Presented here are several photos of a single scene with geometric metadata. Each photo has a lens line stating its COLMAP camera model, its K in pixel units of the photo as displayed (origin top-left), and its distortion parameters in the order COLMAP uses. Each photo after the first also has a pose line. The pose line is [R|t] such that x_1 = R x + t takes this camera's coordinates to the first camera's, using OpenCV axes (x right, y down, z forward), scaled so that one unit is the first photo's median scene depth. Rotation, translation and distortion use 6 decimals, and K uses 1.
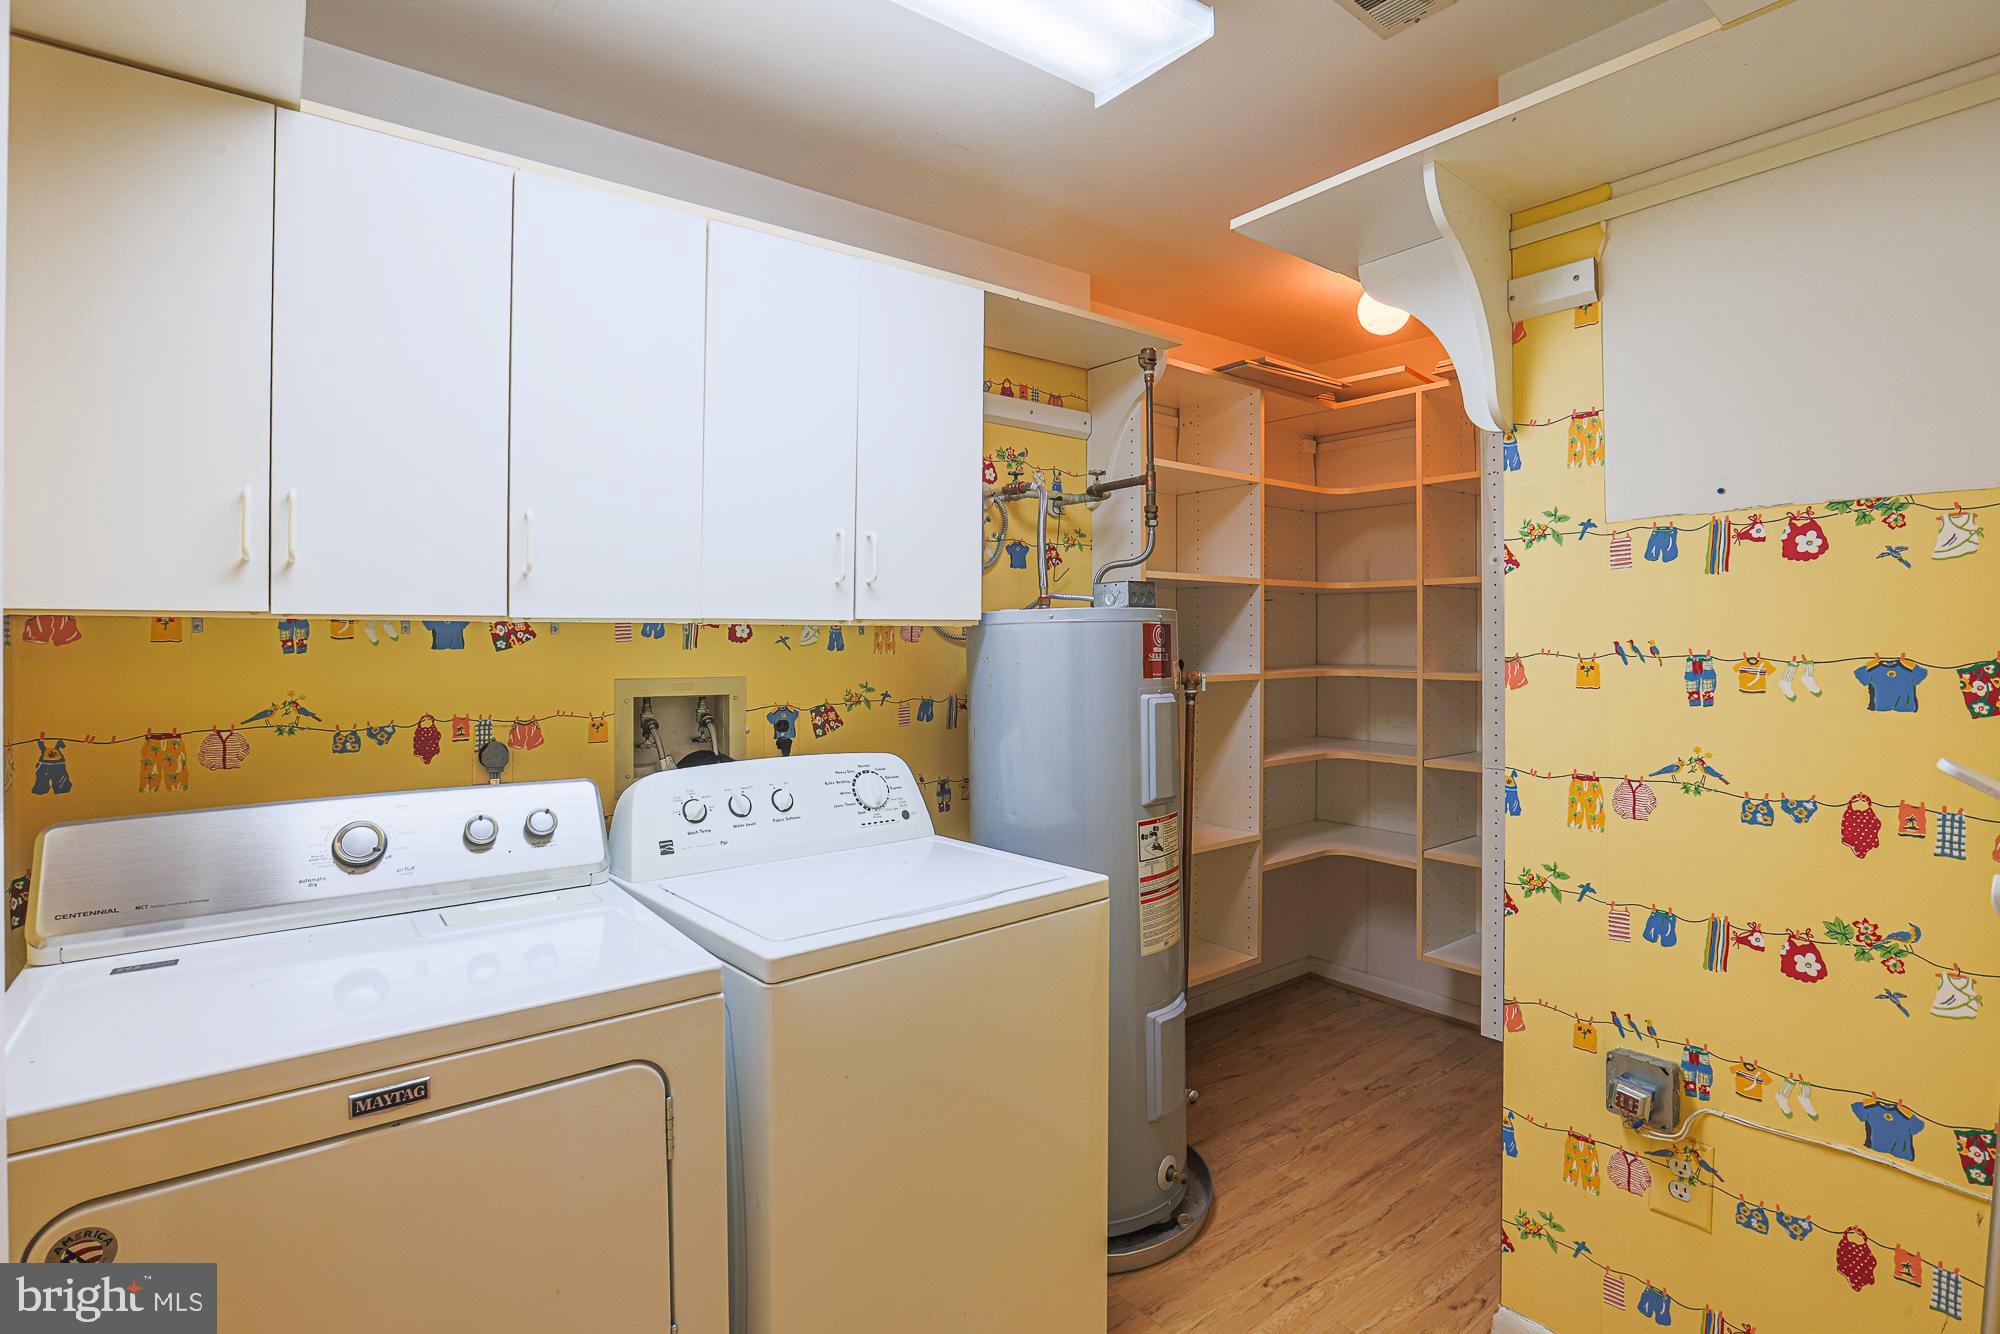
lens RADIAL K [[945.7, 0, 1008.6], [0, 945.7, 668.7], [0, 0, 1]] dist [-0.037955, 0.000729]
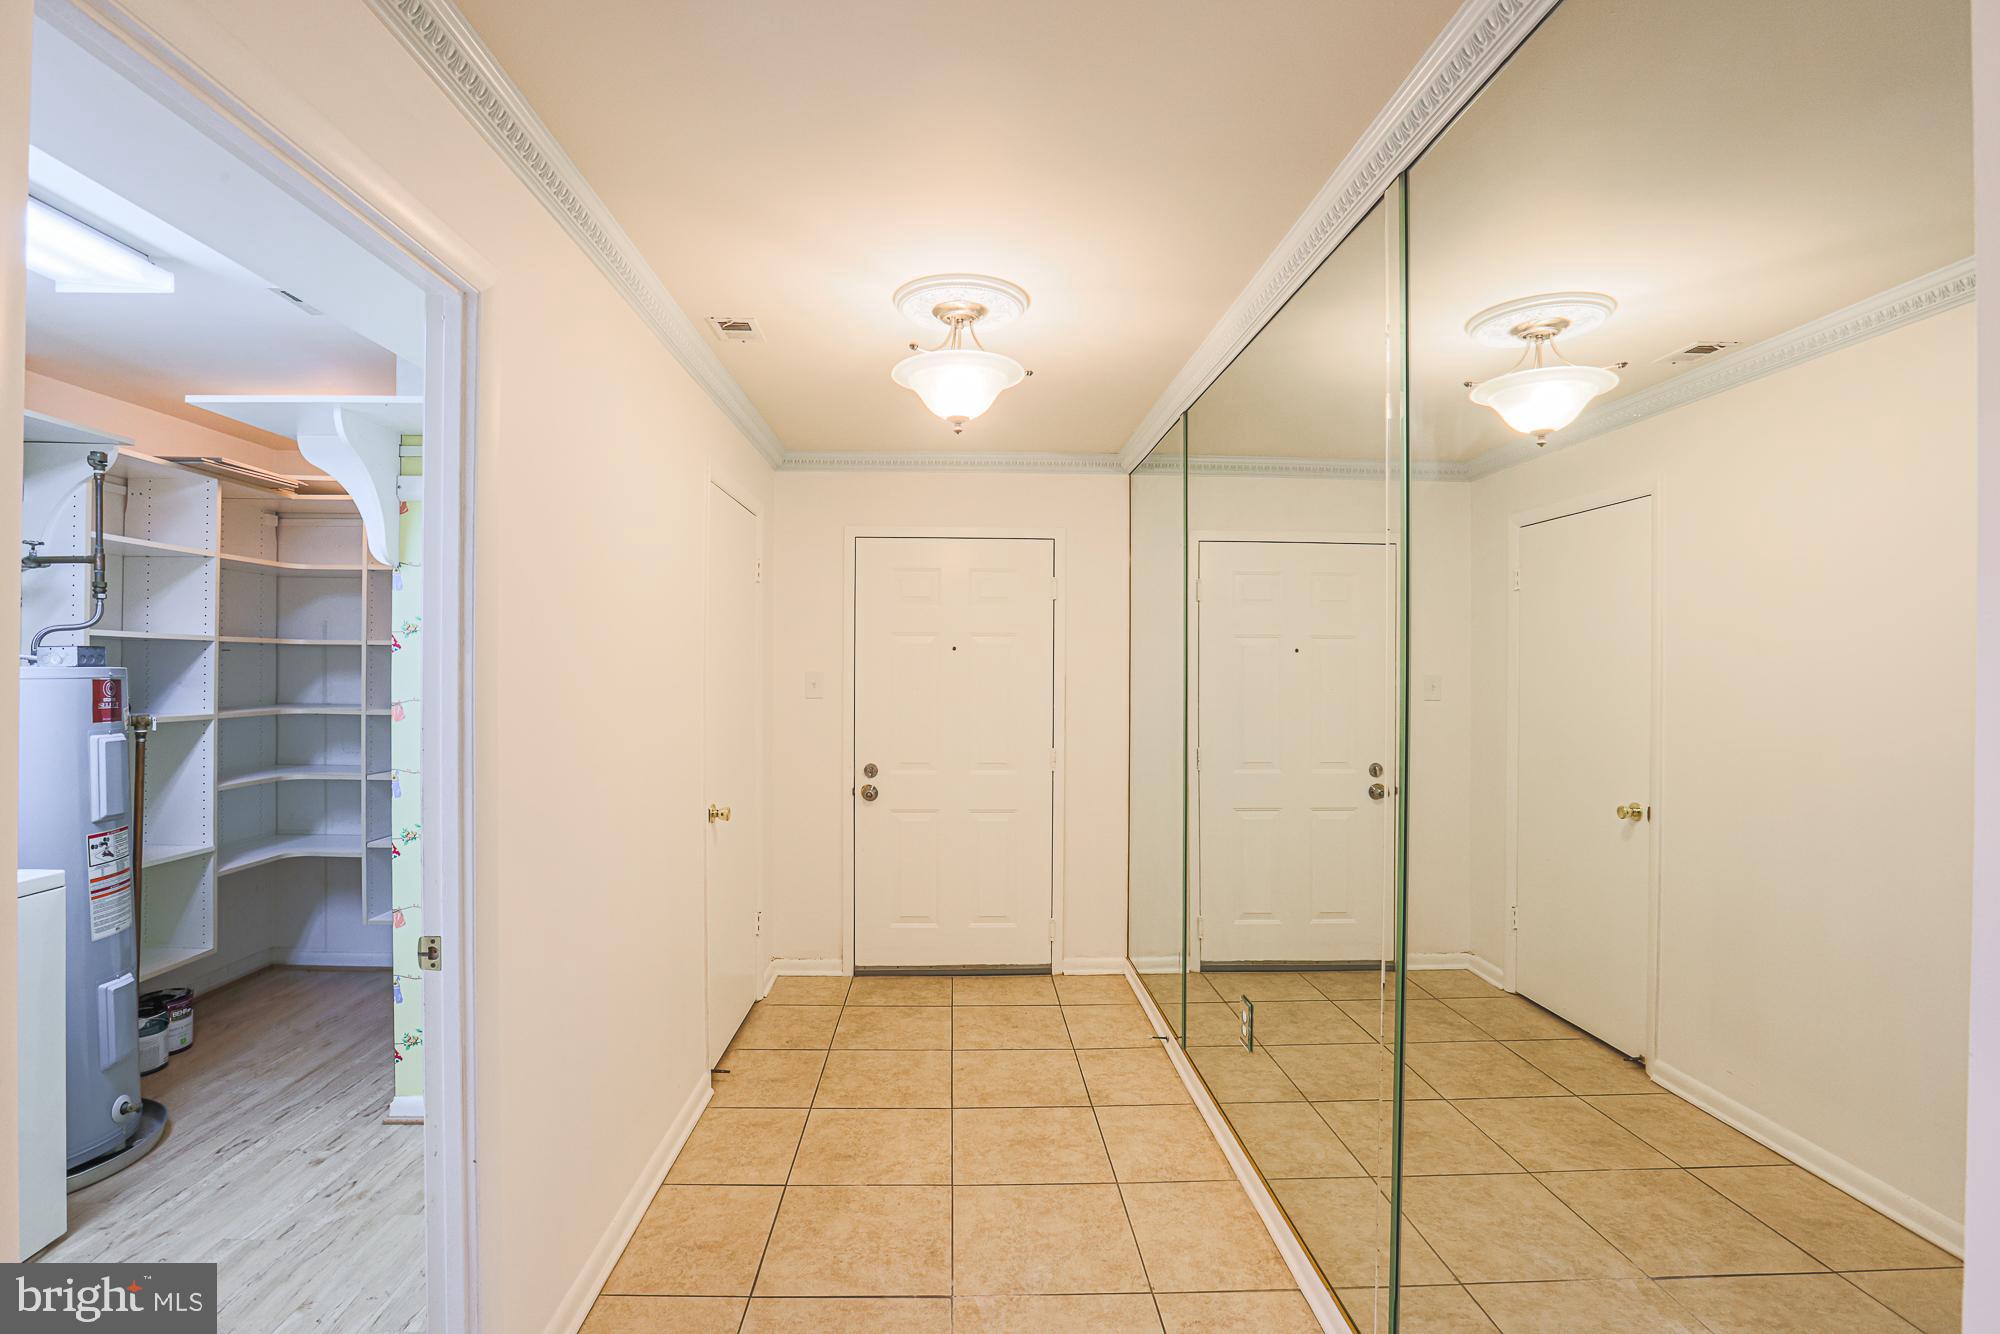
lens RADIAL K [[924.2, 0, 997.9], [0, 924.2, 673.7], [0, 0, 1]] dist [-0.049718, 0.016688]
pose [[0.572389, 0.006577, 0.819956, -0.132727], [0.012243, 0.999788, -0.016566, -0.019110], [-0.819891, 0.019521, 0.572187, -0.624662]]
